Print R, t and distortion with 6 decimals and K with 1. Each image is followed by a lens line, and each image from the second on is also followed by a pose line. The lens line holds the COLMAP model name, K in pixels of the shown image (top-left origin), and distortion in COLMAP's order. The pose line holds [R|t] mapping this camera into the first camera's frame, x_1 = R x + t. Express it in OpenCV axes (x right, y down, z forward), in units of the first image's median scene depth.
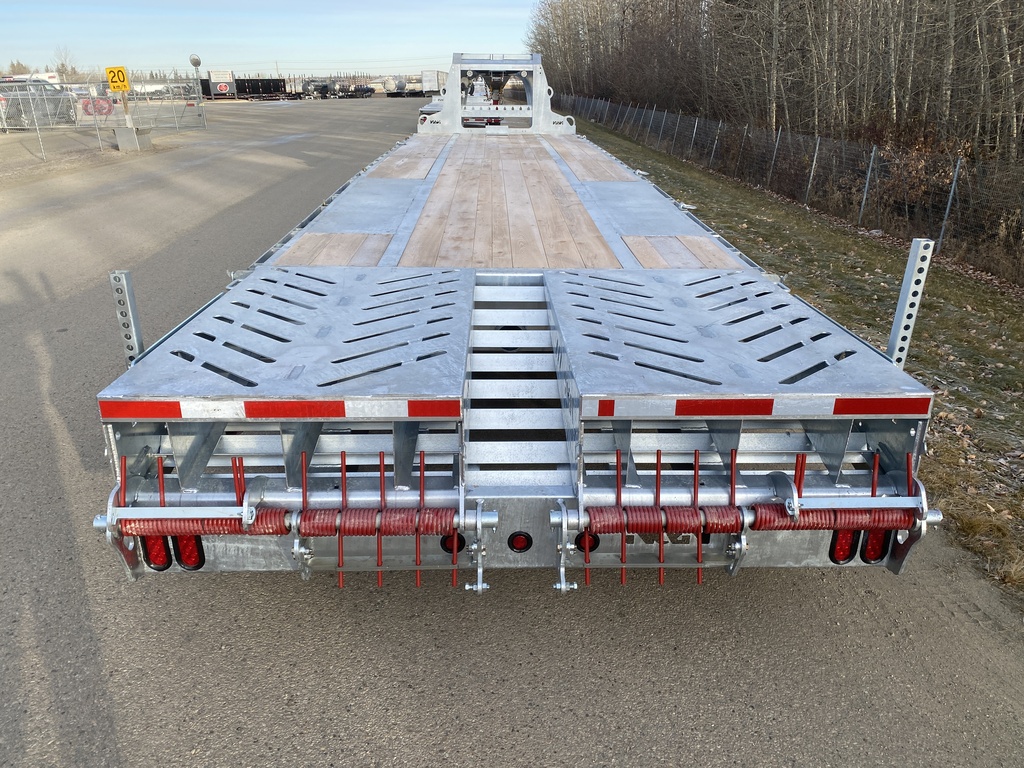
lens RADIAL K [[769.6, 0, 512.8], [0, 769.6, 384.4], [0, 0, 1]] dist [0.056081, -0.005305]
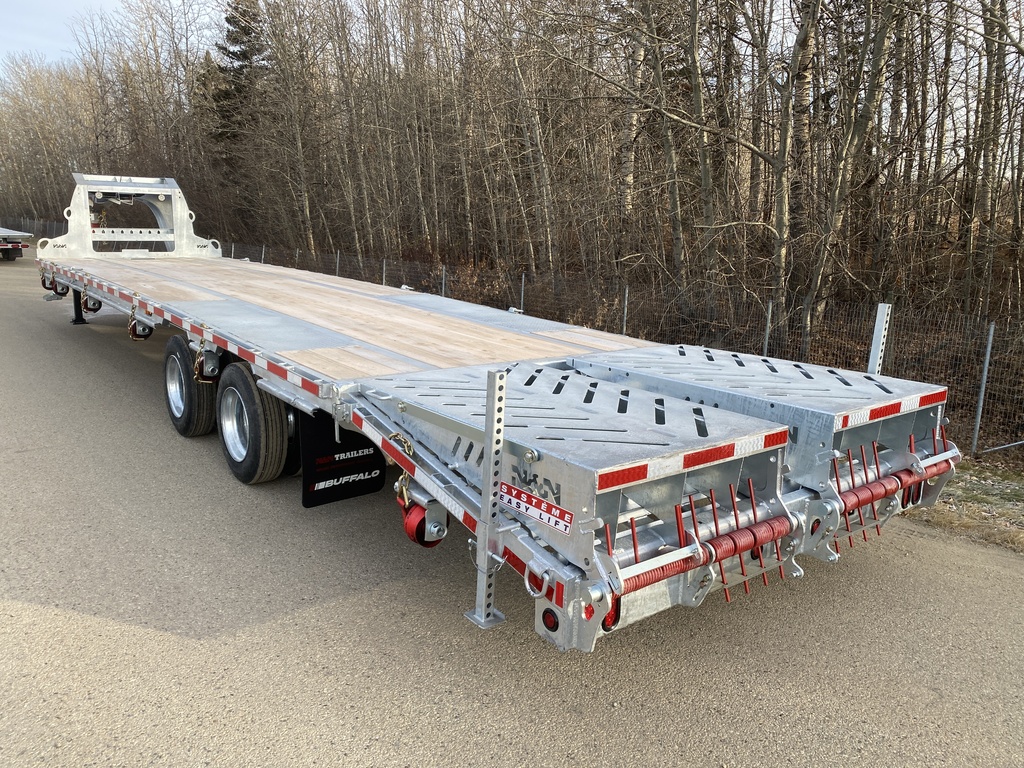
lens RADIAL K [[769.6, 0, 509.4], [0, 769.6, 383.1], [0, 0, 1]] dist [0.056081, -0.005305]
pose [[0.808386, -0.115087, 0.577292, -0.218265], [0.201015, 0.975720, -0.086967, -0.007178], [-0.553267, 0.186348, 0.811893, 0.024492]]
